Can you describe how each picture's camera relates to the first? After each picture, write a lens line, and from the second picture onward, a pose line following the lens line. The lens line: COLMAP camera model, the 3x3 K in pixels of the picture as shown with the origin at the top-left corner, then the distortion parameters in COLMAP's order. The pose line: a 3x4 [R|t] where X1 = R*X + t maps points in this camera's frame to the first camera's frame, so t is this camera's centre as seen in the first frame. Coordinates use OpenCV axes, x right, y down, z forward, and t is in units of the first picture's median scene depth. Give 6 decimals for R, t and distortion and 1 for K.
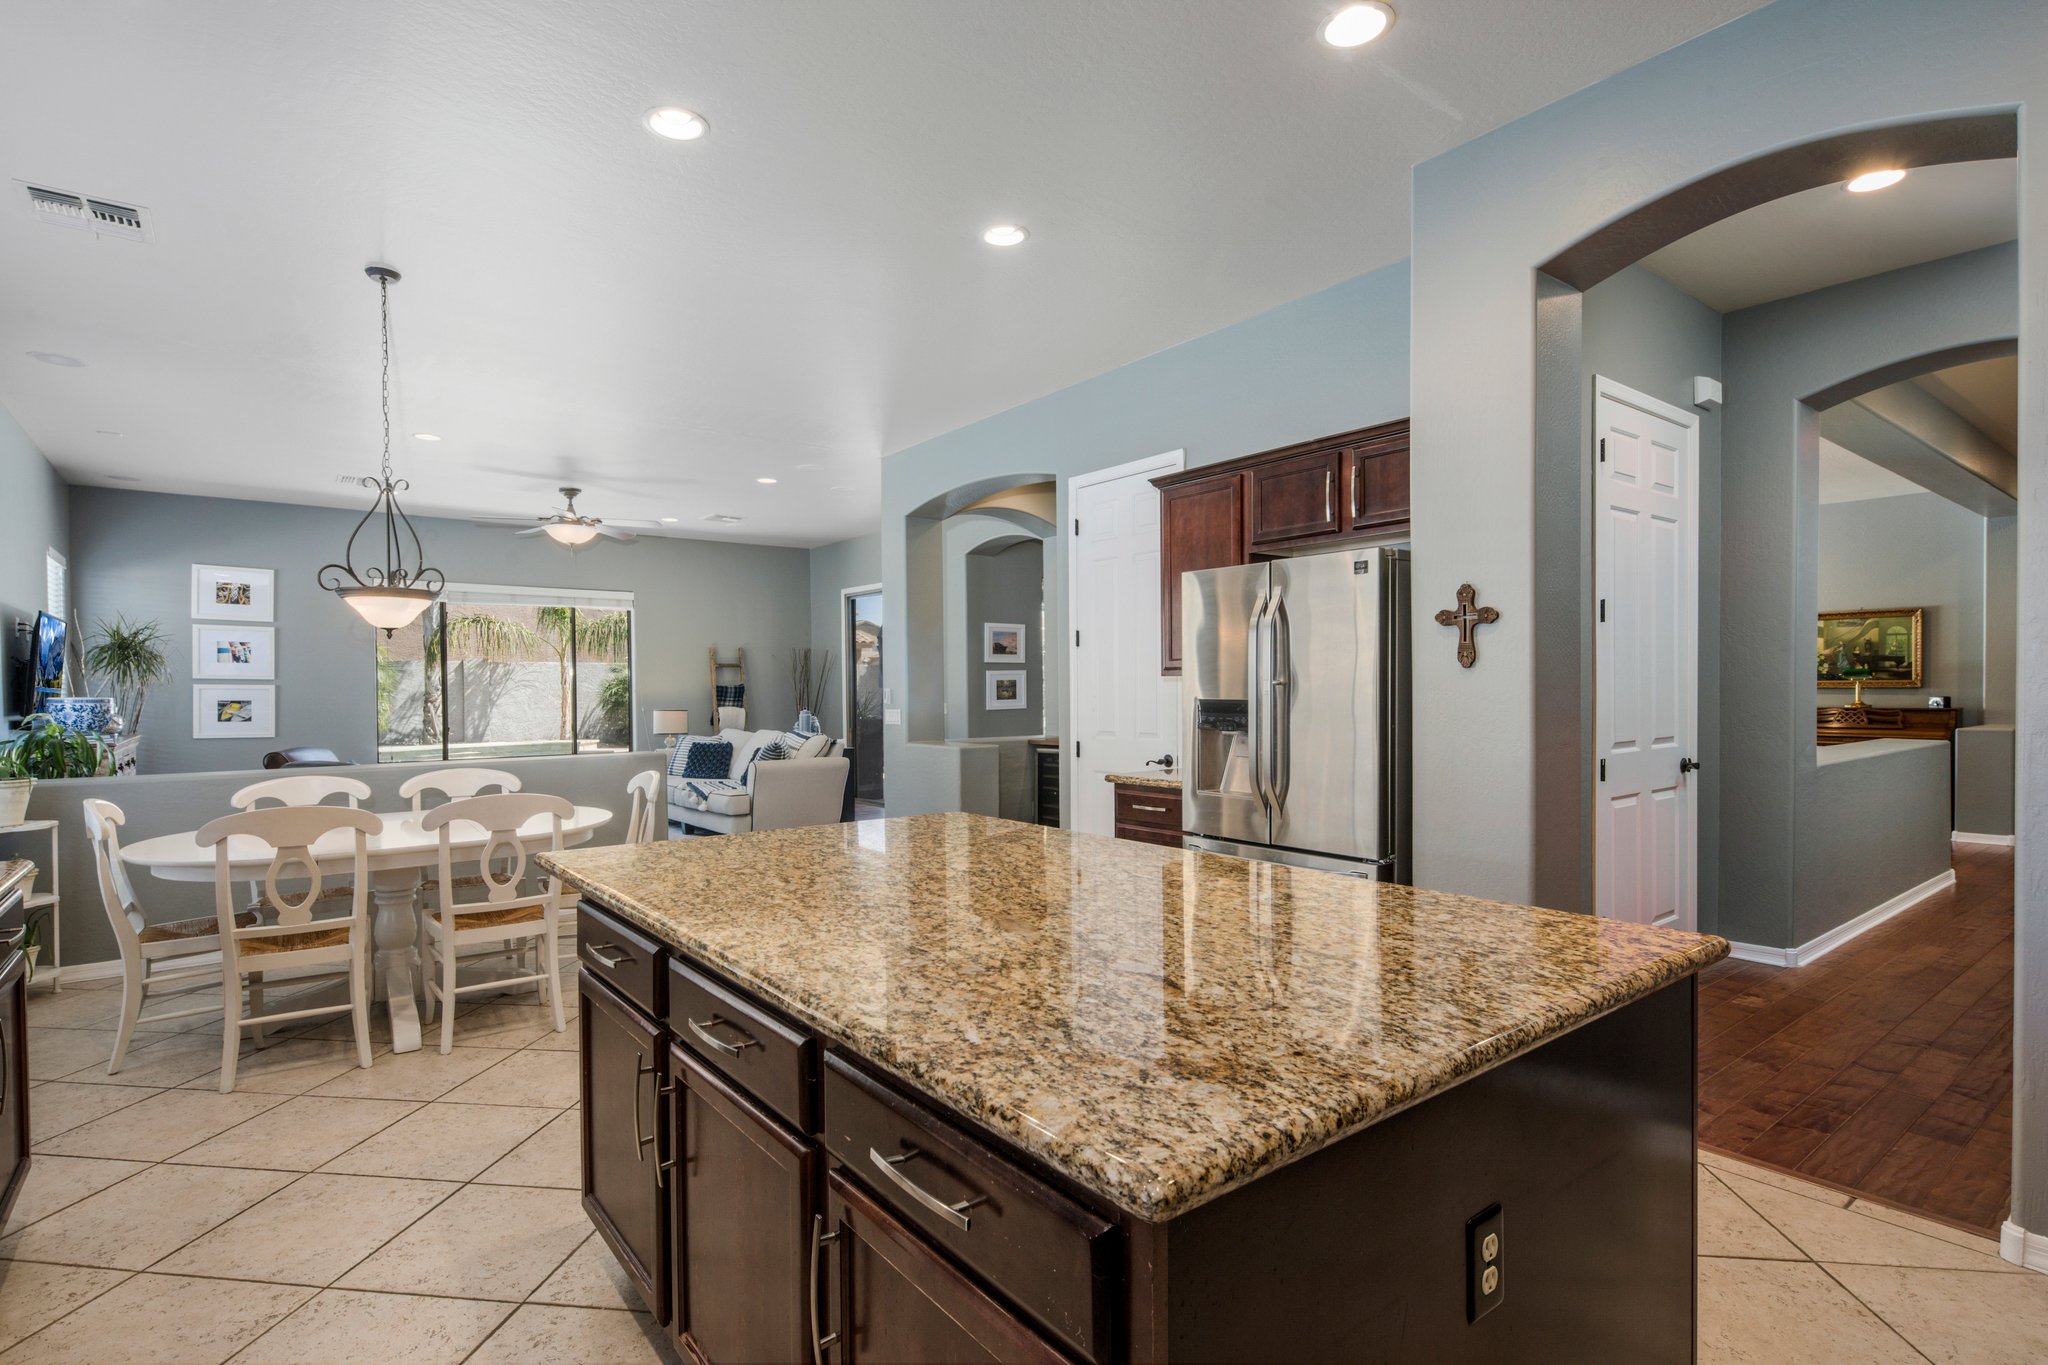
lens RADIAL K [[1004.1, 0, 1025.3], [0, 1004.1, 695.2], [0, 0, 1]] dist [0.002037, -0.004446]
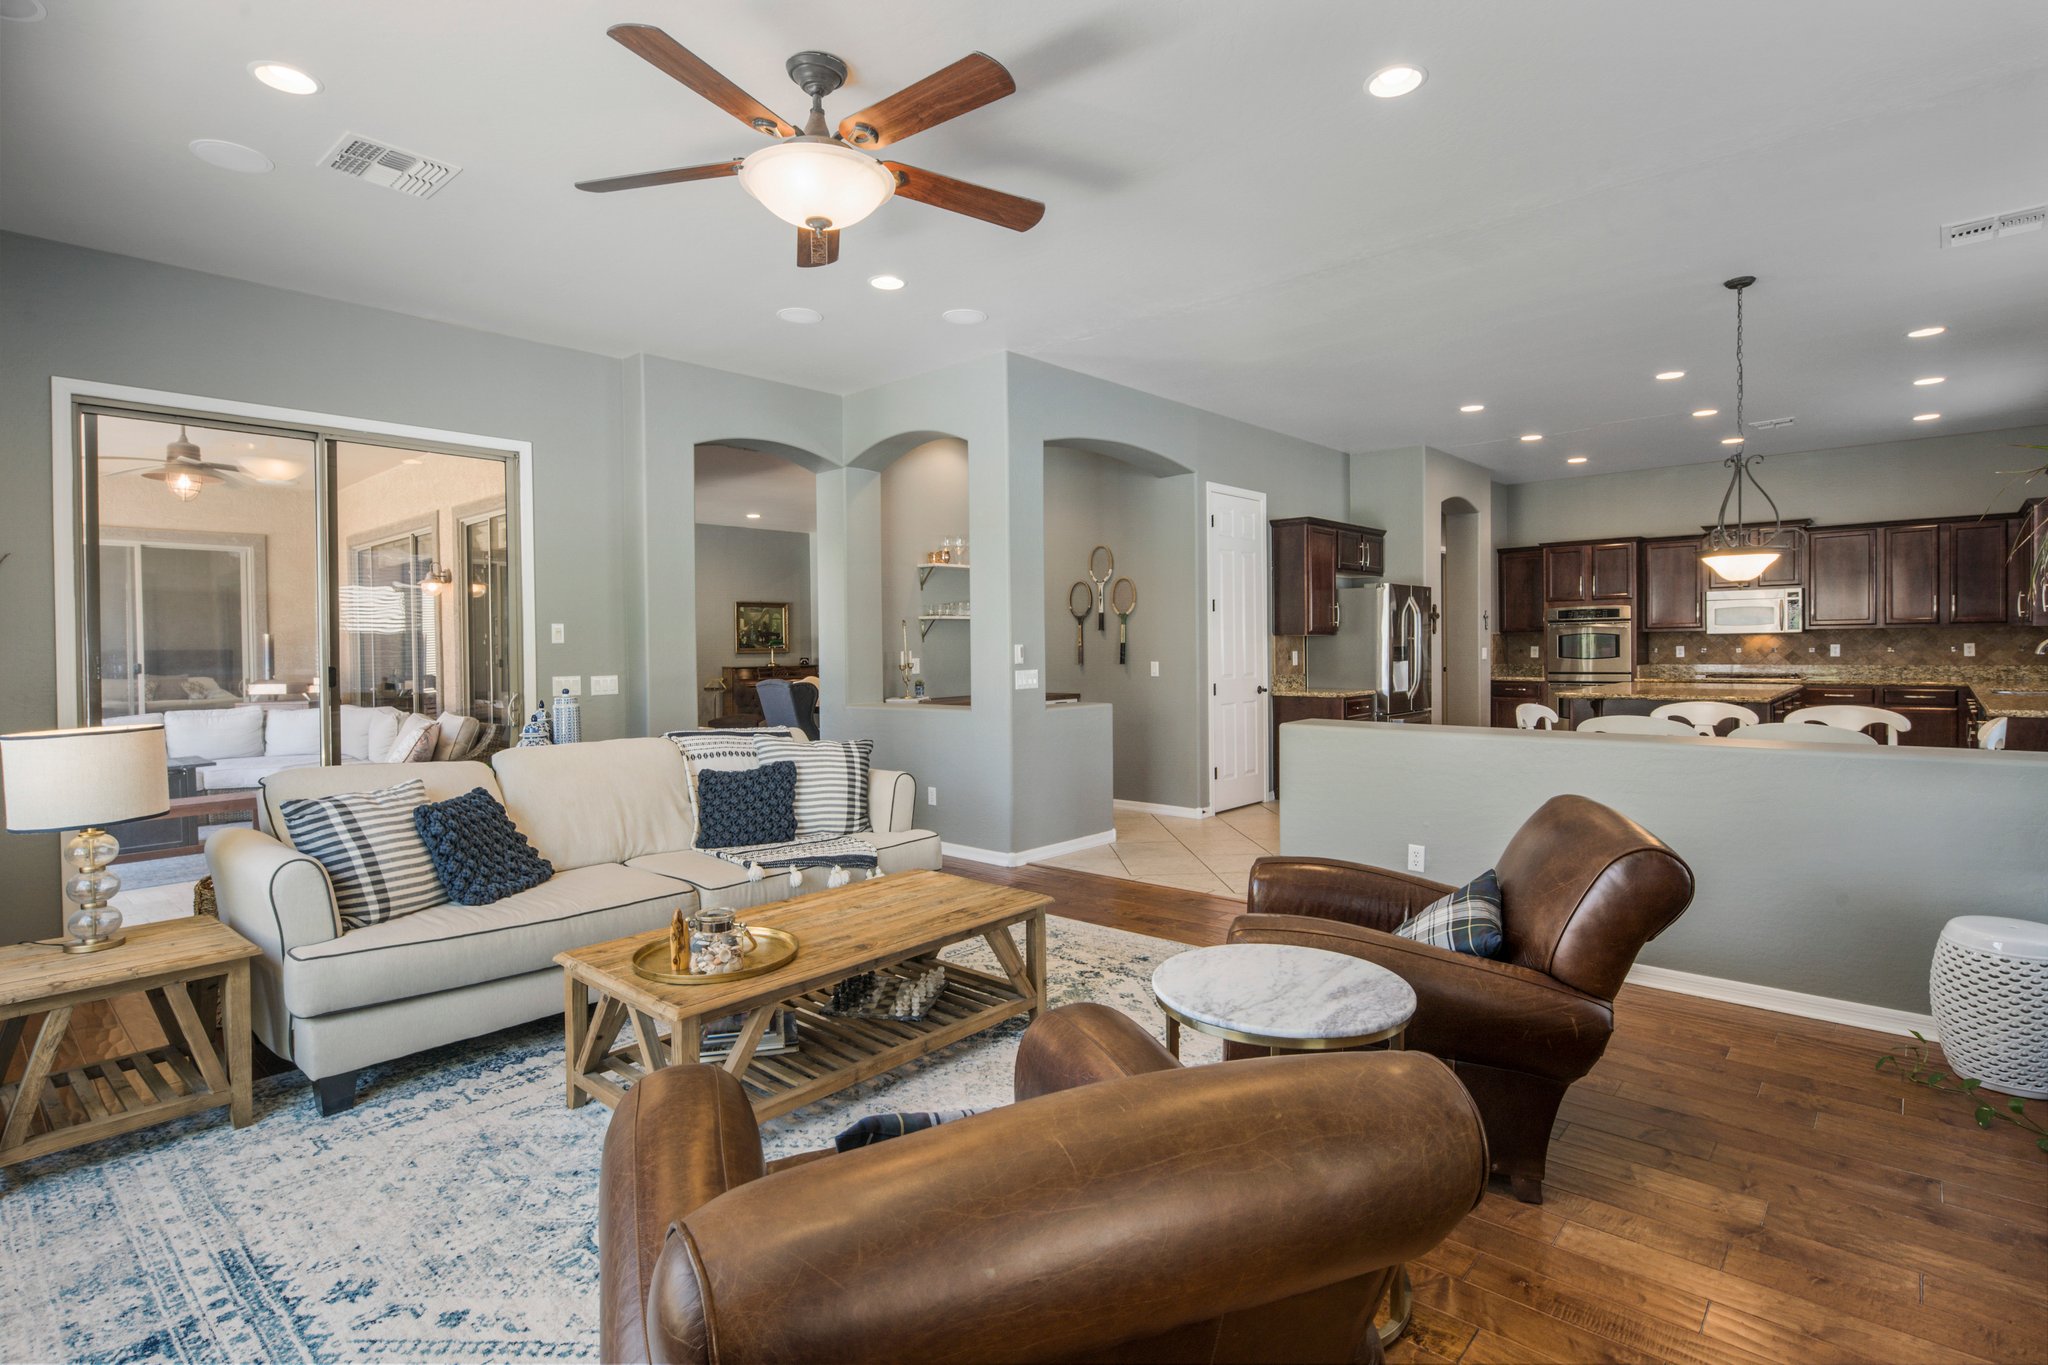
lens RADIAL K [[1004.1, 0, 1015.9], [0, 1004.1, 693.4], [0, 0, 1]] dist [0.002037, -0.004446]
pose [[-0.166896, -0.036396, 0.985302, -0.762899], [0.022151, 0.998928, 0.040652, -0.000492], [-0.985726, 0.028610, -0.165911, 0.939424]]
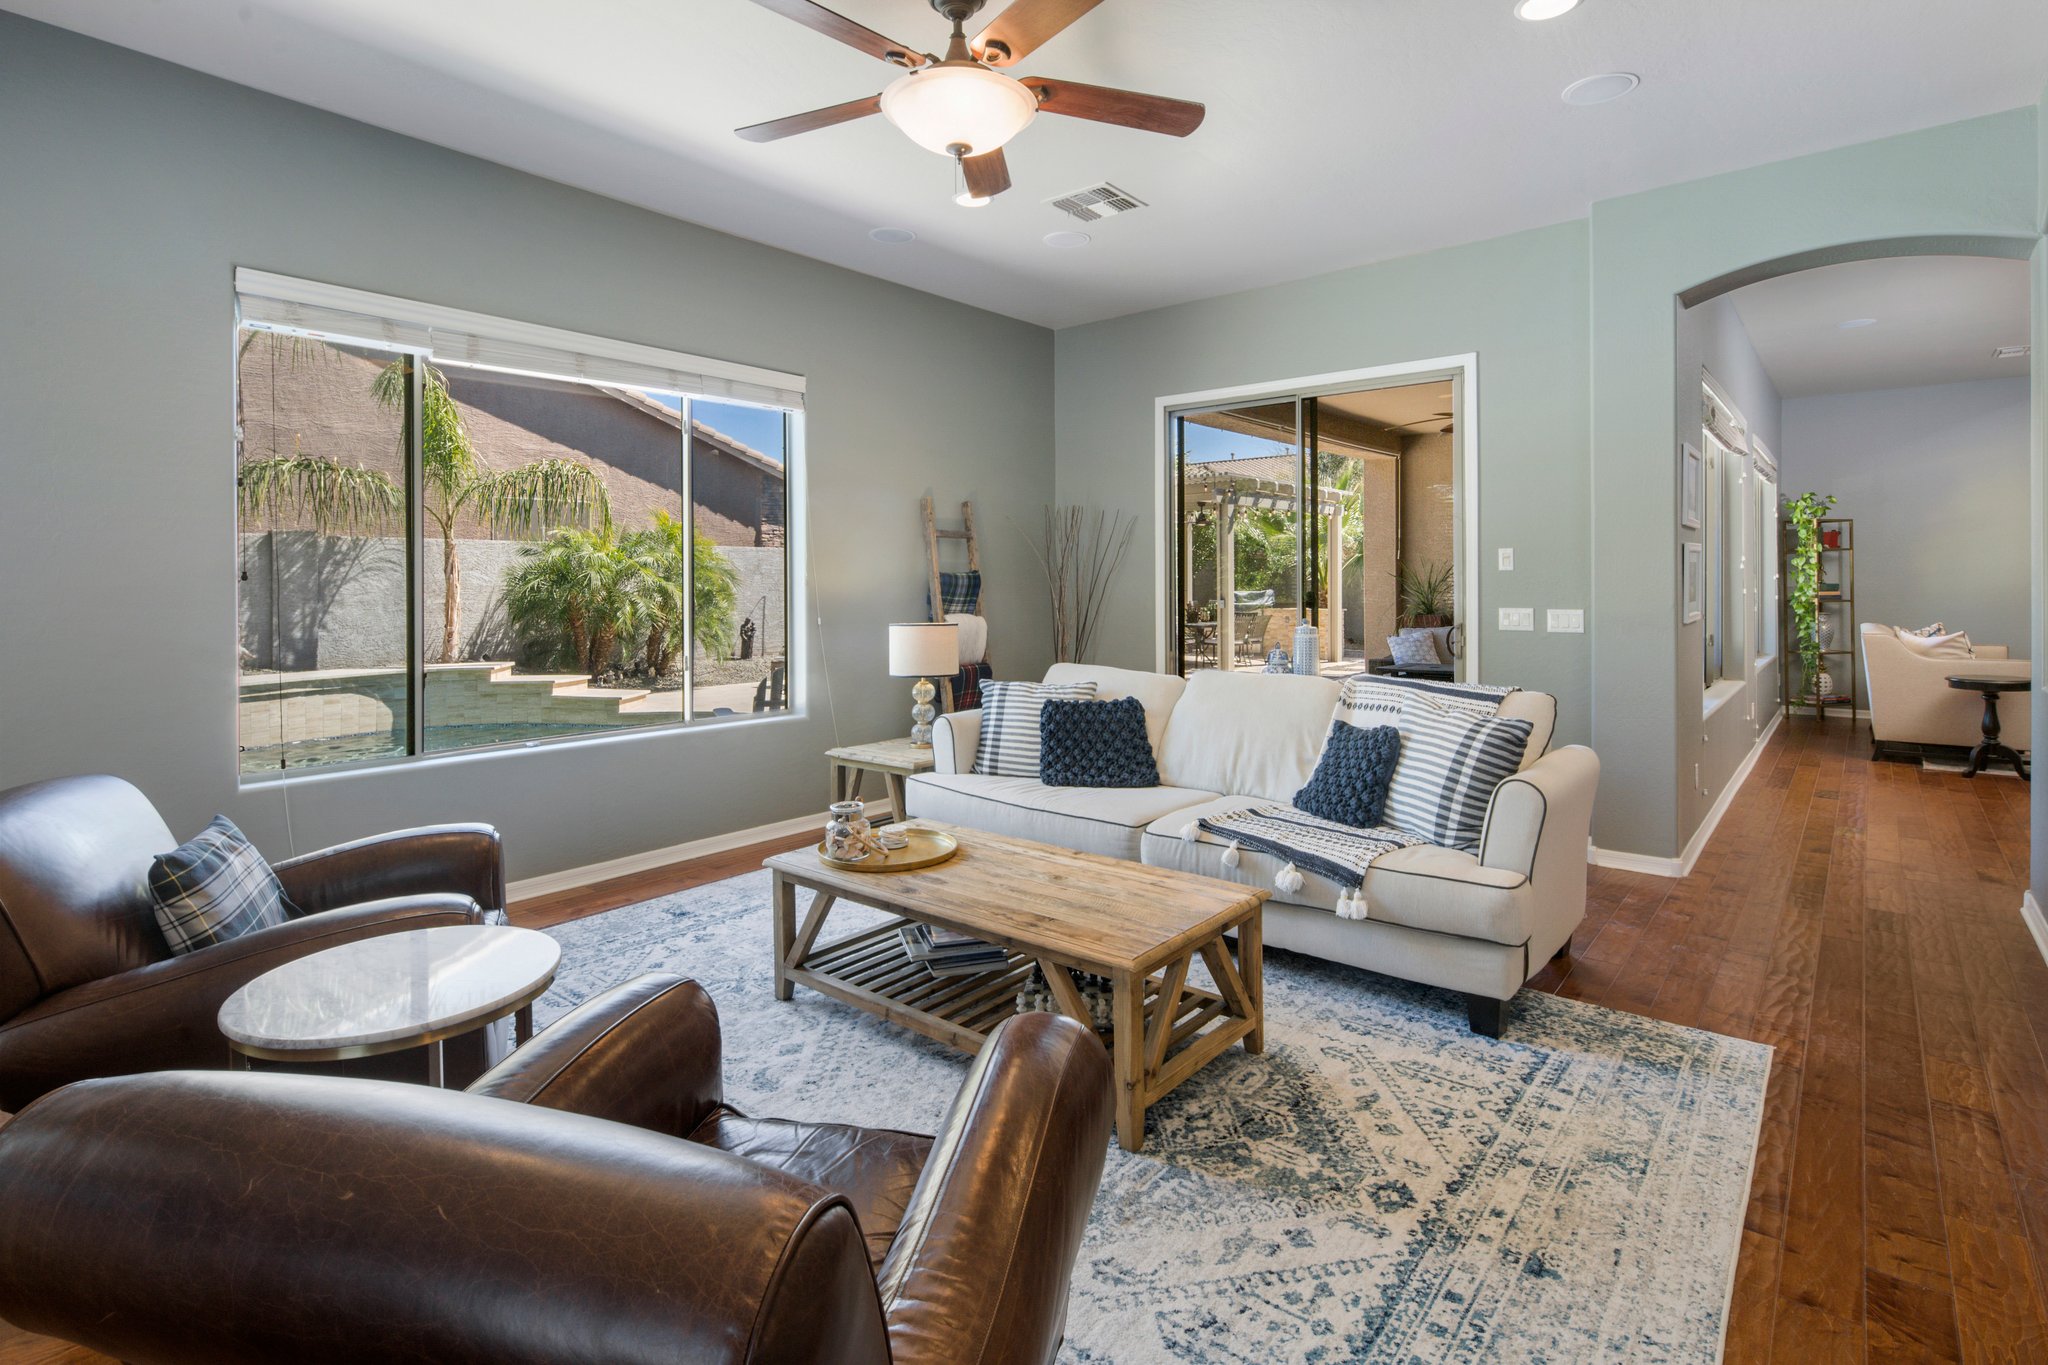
lens RADIAL K [[1004.1, 0, 1017.8], [0, 1004.1, 596.2], [0, 0, 1]] dist [0.002037, -0.004446]
pose [[0.979517, 0.001244, 0.201357, -0.472529], [-0.002291, 0.999985, 0.004965, -0.000560], [-0.201348, -0.005324, 0.979505, 0.625822]]
